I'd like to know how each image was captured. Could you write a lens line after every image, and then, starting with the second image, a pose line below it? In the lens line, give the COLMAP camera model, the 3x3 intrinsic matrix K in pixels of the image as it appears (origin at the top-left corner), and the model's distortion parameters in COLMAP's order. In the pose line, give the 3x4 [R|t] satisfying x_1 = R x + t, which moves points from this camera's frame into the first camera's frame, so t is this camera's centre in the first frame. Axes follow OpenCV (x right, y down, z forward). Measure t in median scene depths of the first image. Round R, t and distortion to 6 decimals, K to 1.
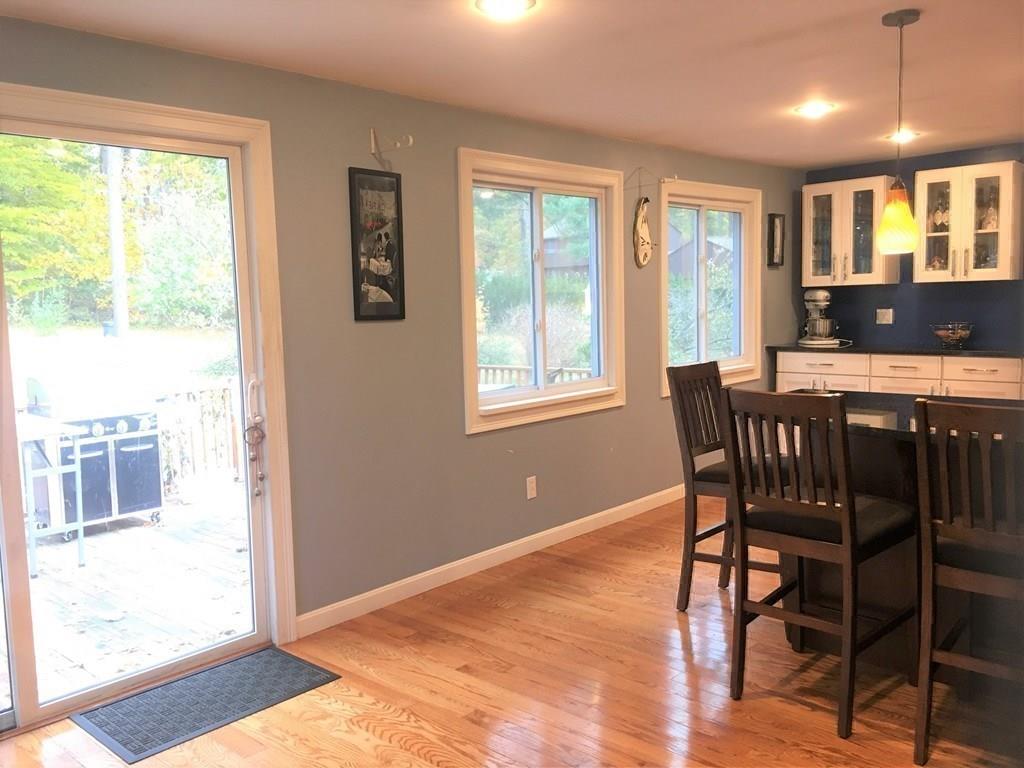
lens RADIAL K [[853.2, 0, 512.0], [0, 853.2, 384.0], [0, 0, 1]] dist [0.059877, -0.069331]
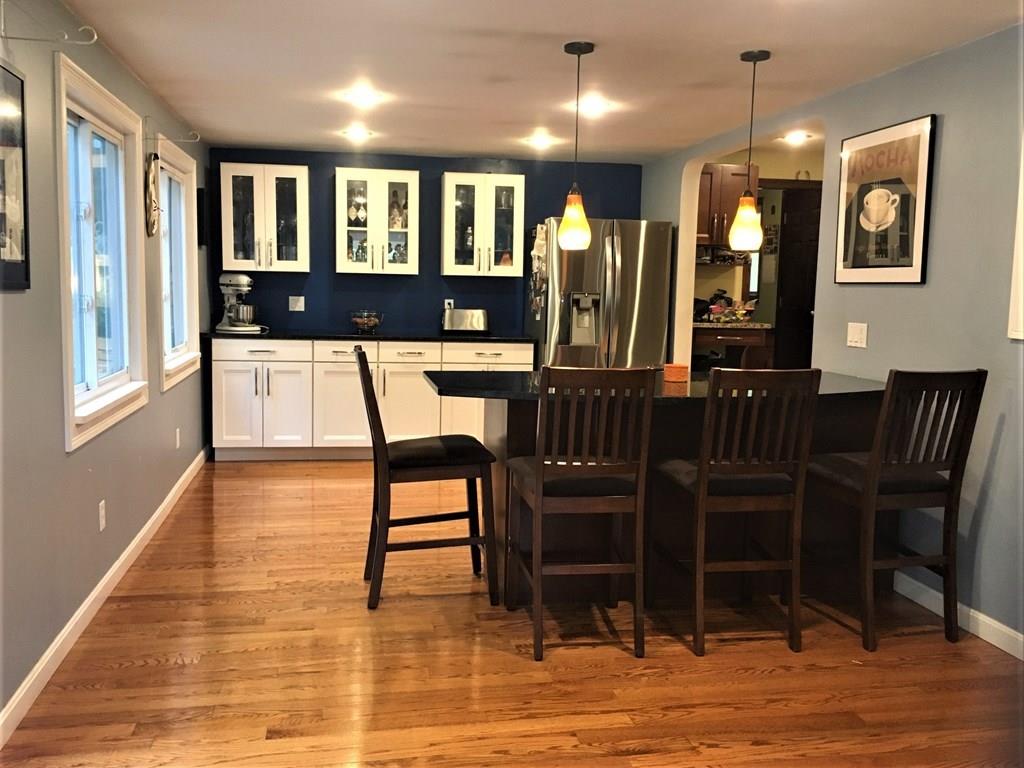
lens RADIAL K [[913.3, 0, 488.7], [0, 913.3, 384.4], [0, 0, 1]] dist [0.048377, -0.008907]
pose [[0.612187, -0.047796, 0.789267, -0.310158], [0.041196, 0.998744, 0.028528, -0.004487], [-0.789639, 0.015050, 0.613387, 0.163875]]
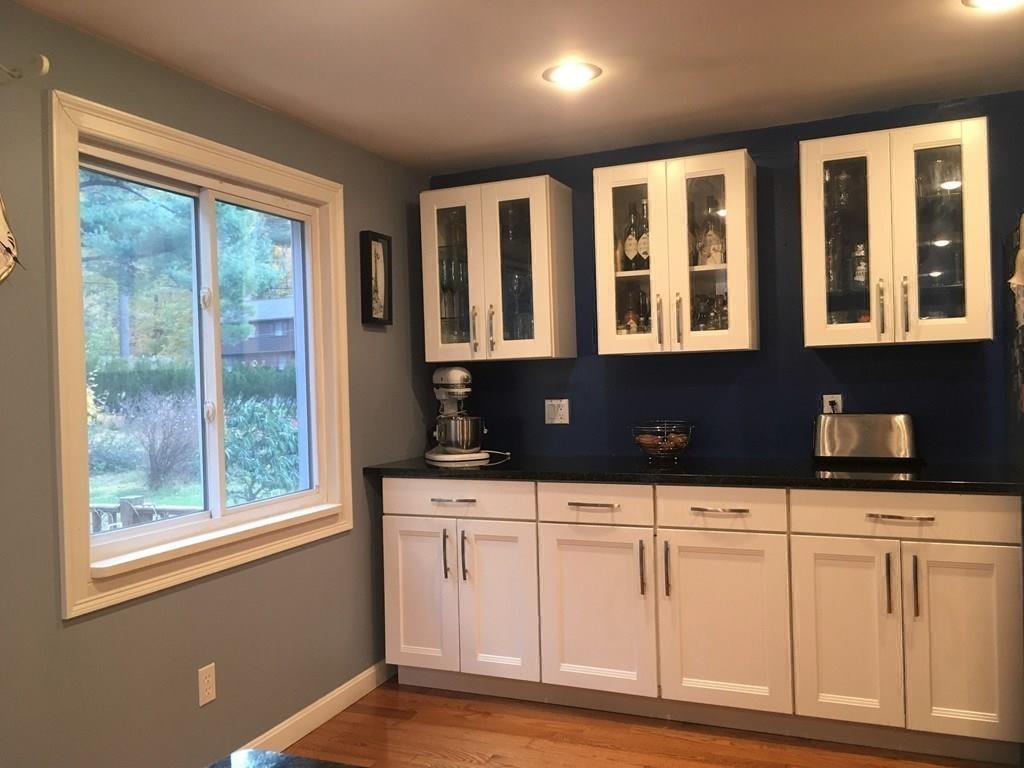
lens RADIAL K [[853.2, 0, 512.0], [0, 853.2, 384.0], [0, 0, 1]] dist [0.059877, -0.069331]
pose [[0.938234, -0.000759, 0.346002, 0.207591], [0.036949, 0.994499, -0.098010, -0.042604], [-0.344024, 0.104740, 0.933101, 0.475944]]
